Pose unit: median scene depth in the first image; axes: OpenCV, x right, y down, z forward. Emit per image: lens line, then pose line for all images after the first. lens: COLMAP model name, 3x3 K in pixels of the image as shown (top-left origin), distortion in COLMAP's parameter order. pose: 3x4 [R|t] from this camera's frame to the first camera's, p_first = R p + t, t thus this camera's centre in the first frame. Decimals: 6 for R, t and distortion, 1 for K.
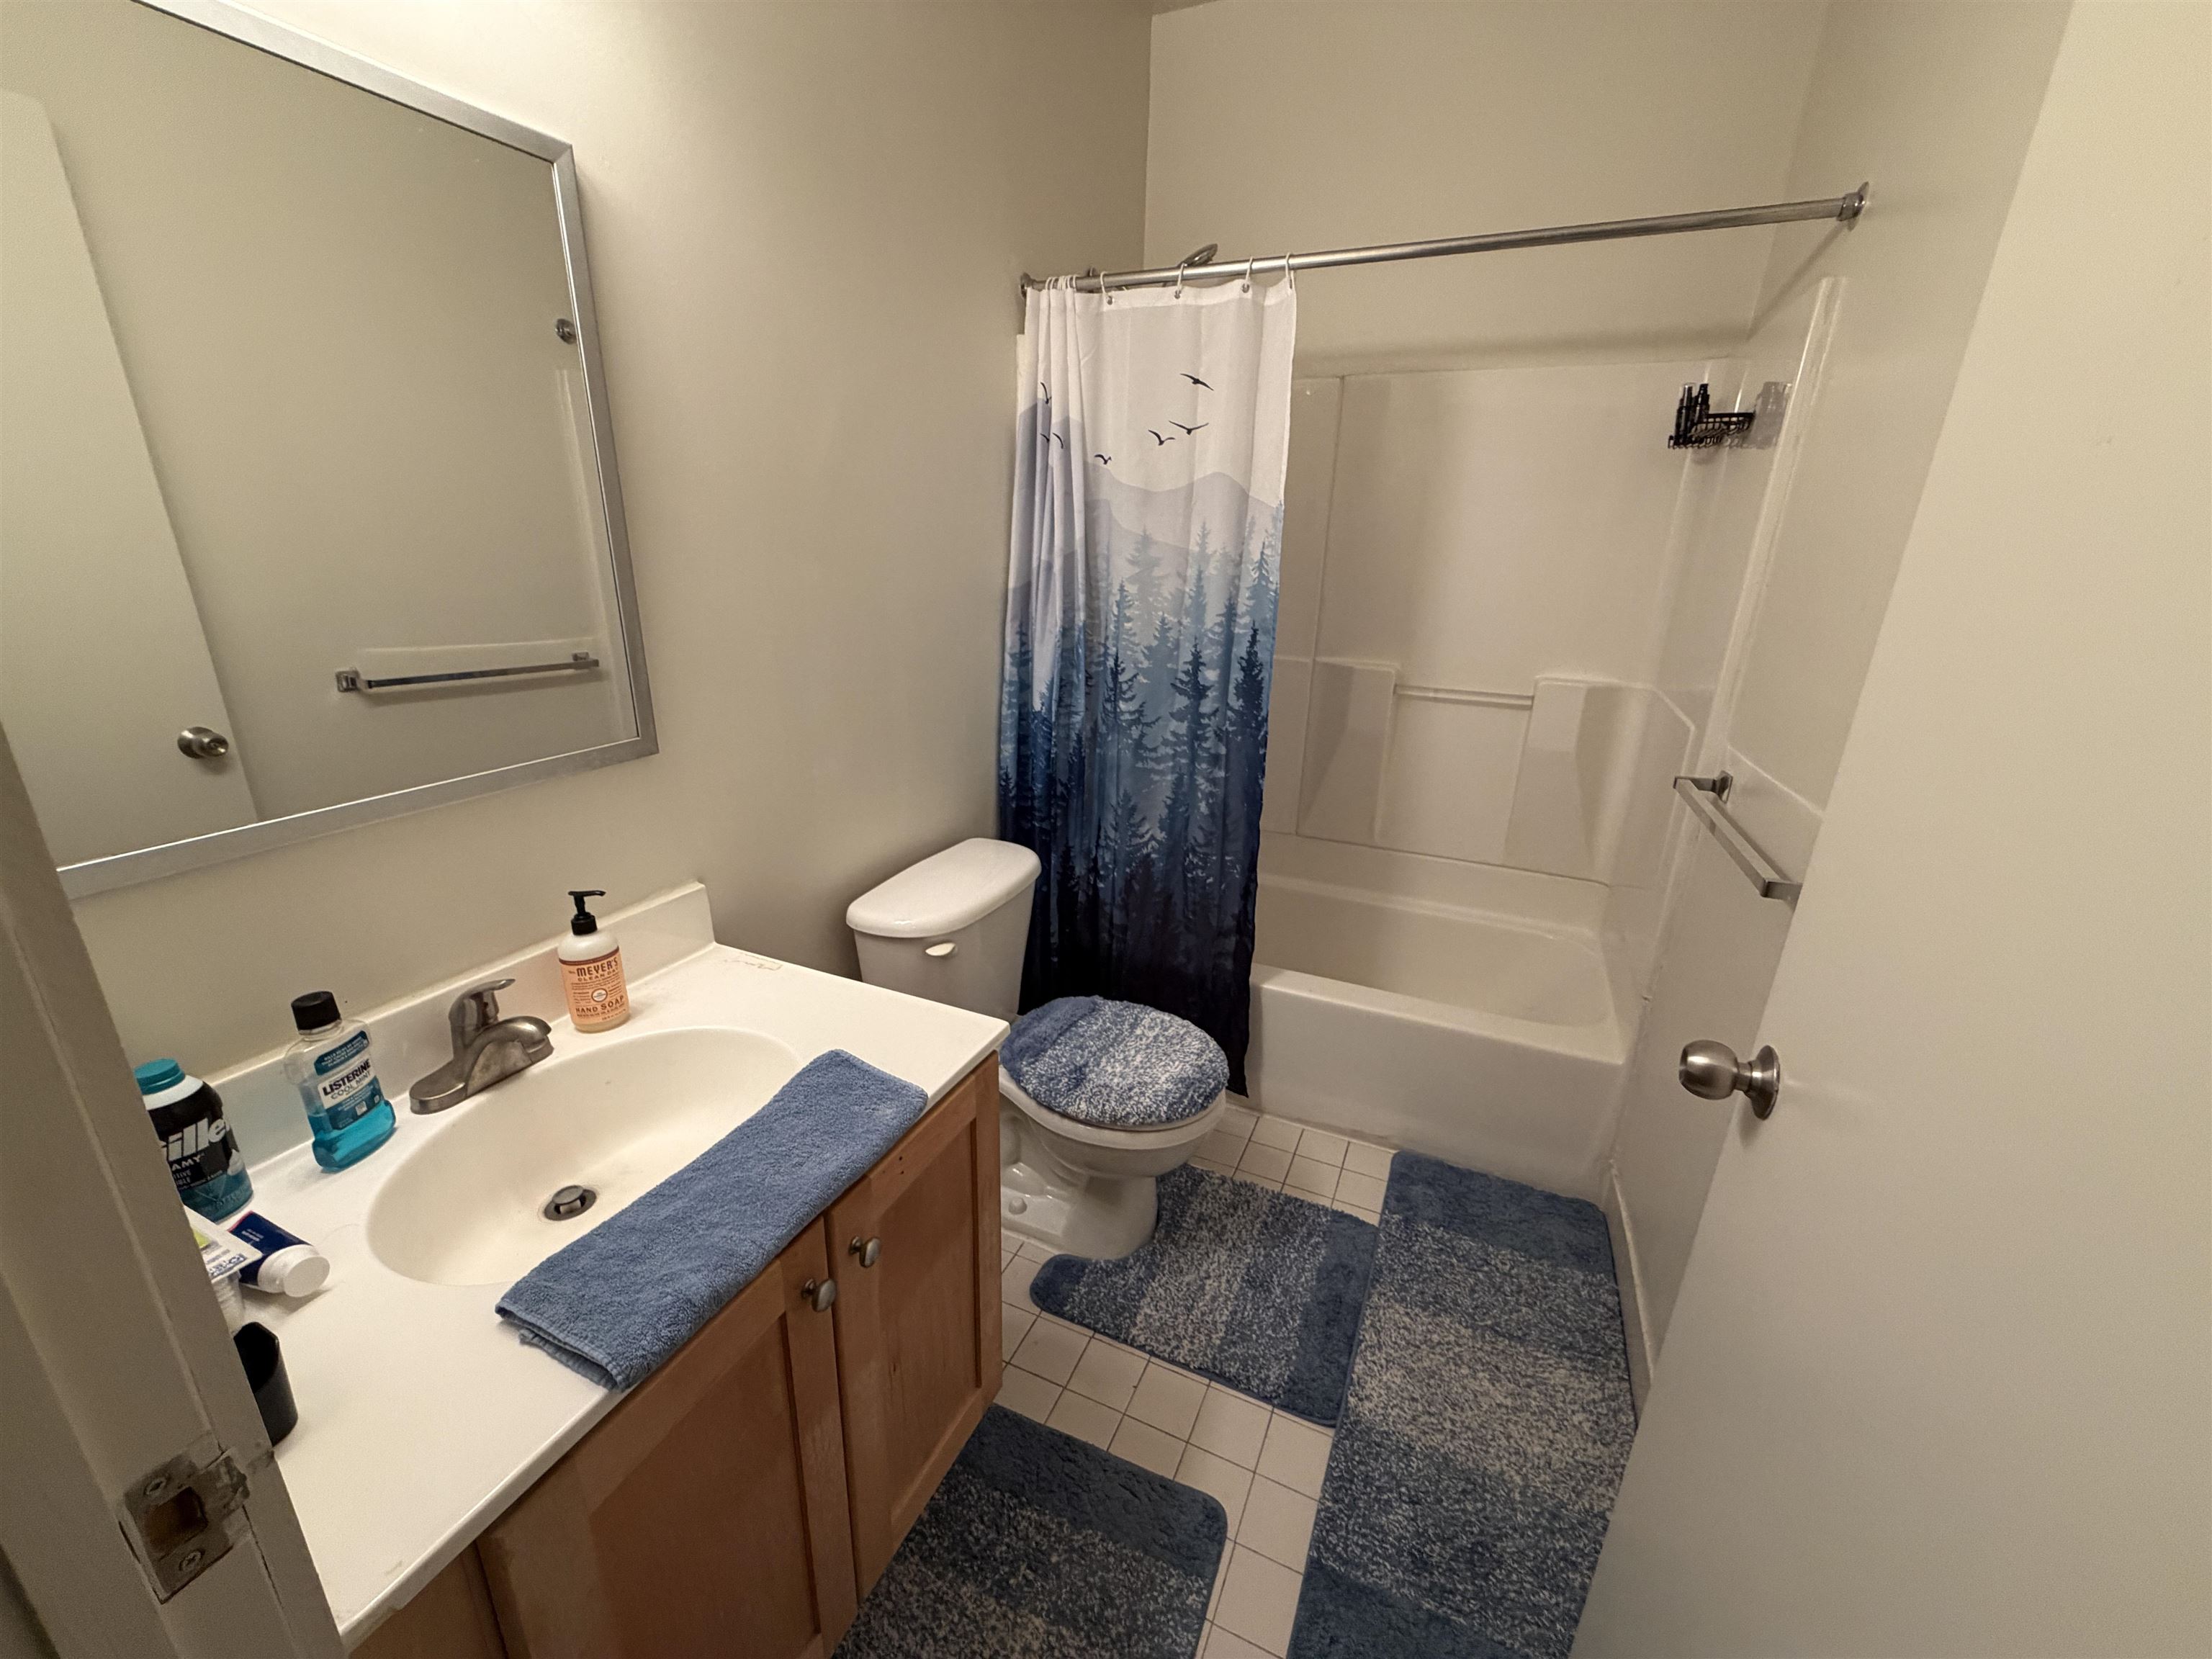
lens RADIAL K [[878.7, 0, 1097.0], [0, 878.7, 828.4], [0, 0, 1]] dist [0.000666, -0.000246]
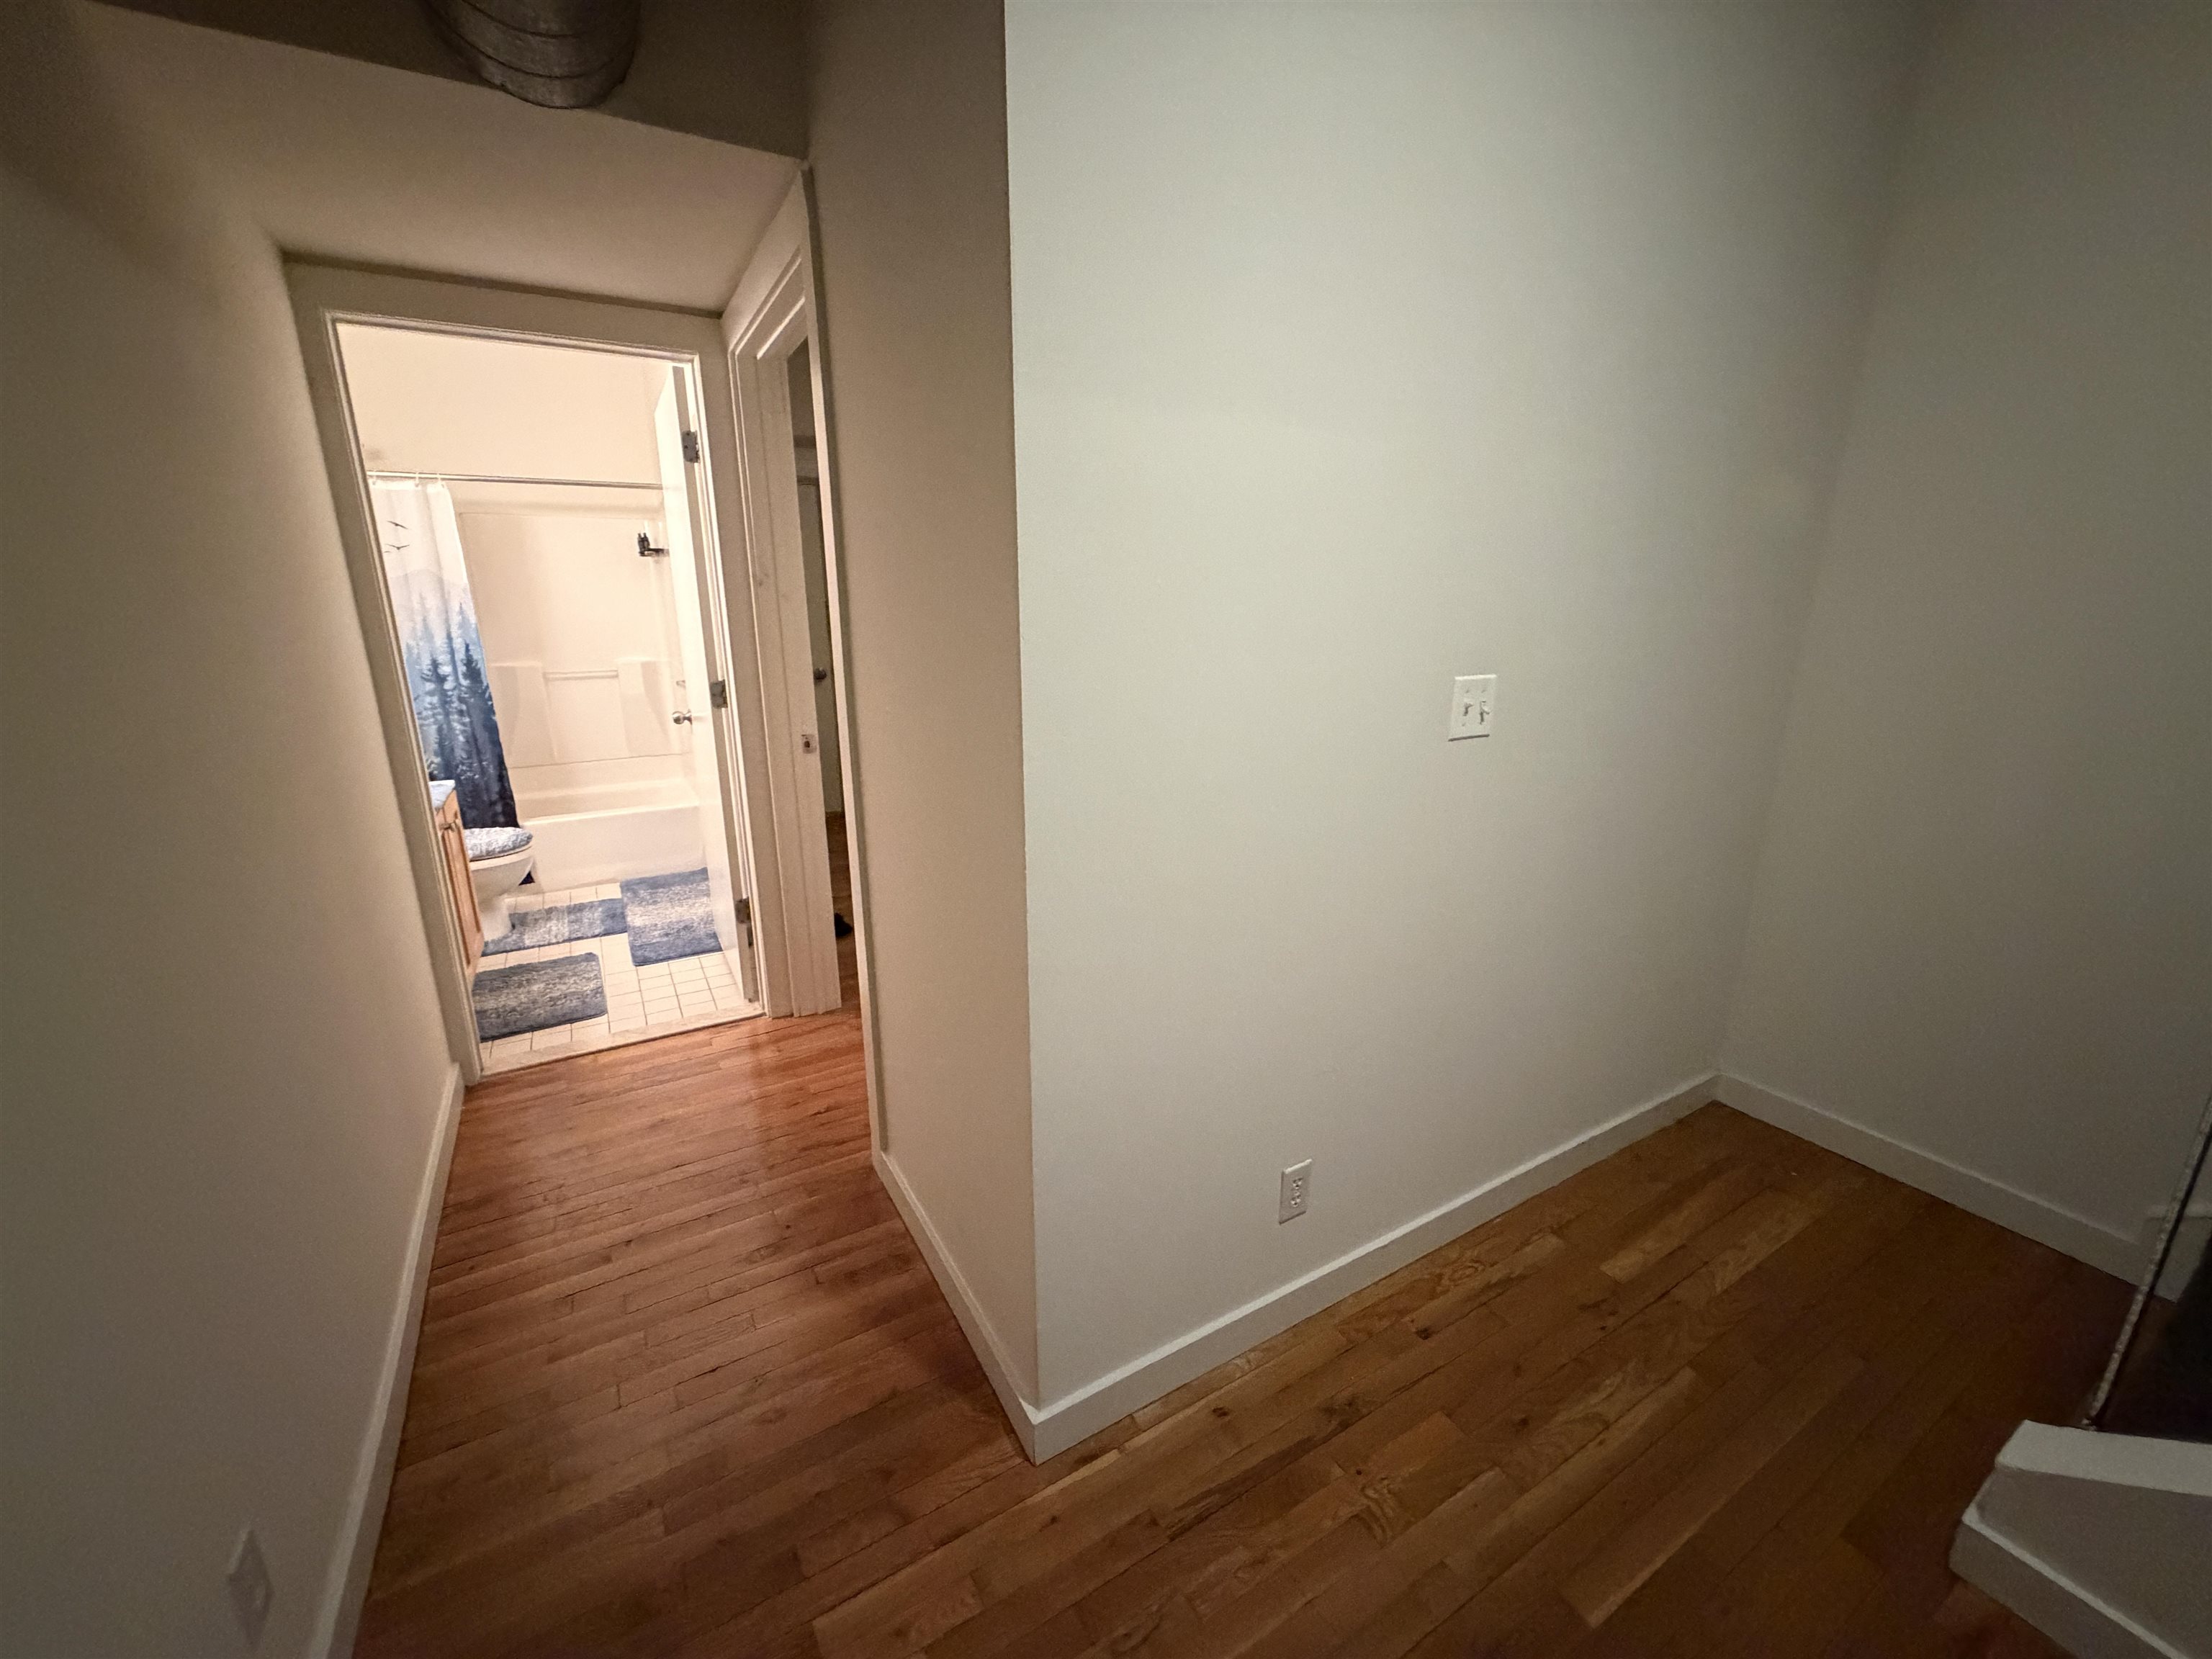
lens RADIAL K [[878.7, 0, 1097.9], [0, 878.7, 825.2], [0, 0, 1]] dist [0.000666, -0.000246]
pose [[0.576004, -0.232825, 0.783589, -0.656122], [0.275542, 0.957782, 0.082036, 0.400874], [-0.769608, 0.168658, 0.615839, -1.274885]]
